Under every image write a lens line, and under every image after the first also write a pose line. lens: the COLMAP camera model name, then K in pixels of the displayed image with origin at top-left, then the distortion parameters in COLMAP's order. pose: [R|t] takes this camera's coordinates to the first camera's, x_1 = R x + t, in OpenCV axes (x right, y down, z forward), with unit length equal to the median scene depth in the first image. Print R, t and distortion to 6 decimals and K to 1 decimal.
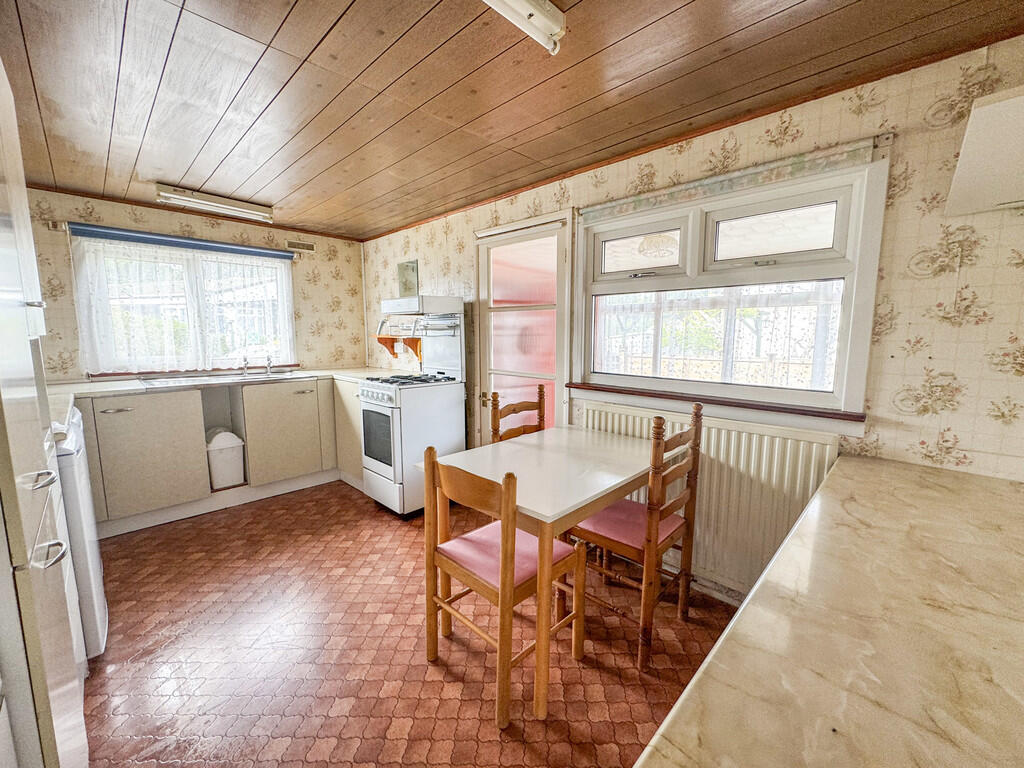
lens RADIAL K [[409.1, 0, 512.0], [0, 409.1, 384.0], [0, 0, 1]] dist [-0.001322, -0.000110]
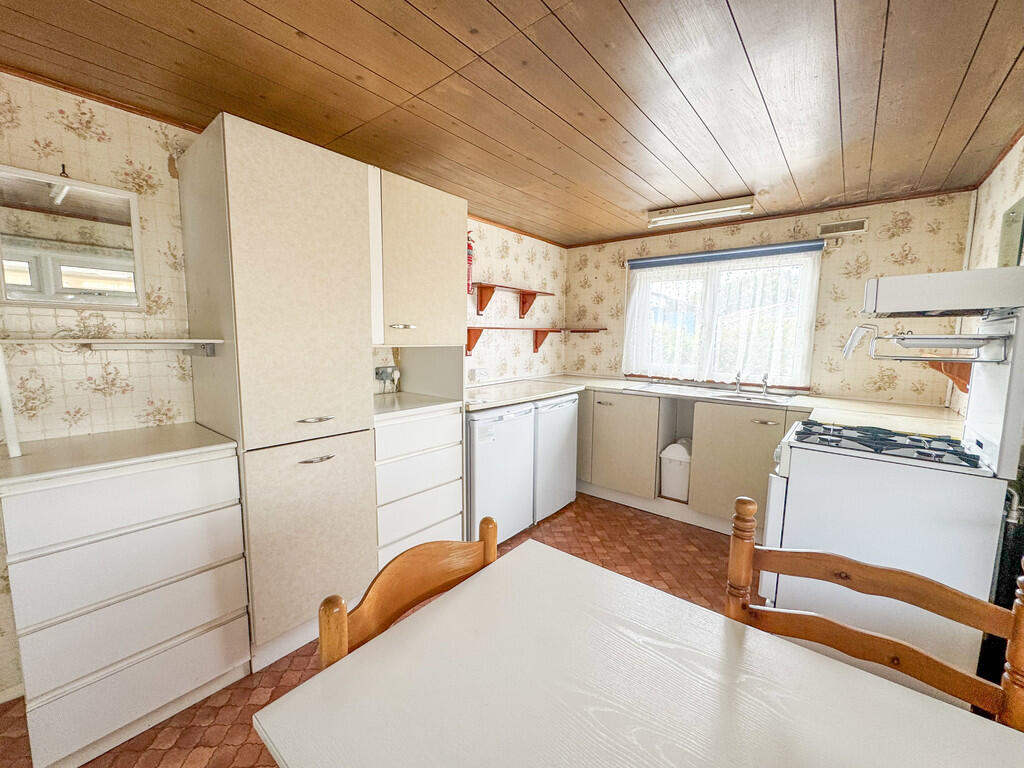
lens RADIAL K [[409.1, 0, 512.0], [0, 409.1, 384.0], [0, 0, 1]] dist [-0.001322, -0.000110]
pose [[0.084318, 0.113667, -0.989934, 0.230241], [-0.139200, 0.985074, 0.101253, -0.070341], [0.986668, 0.129261, 0.098882, 0.484609]]
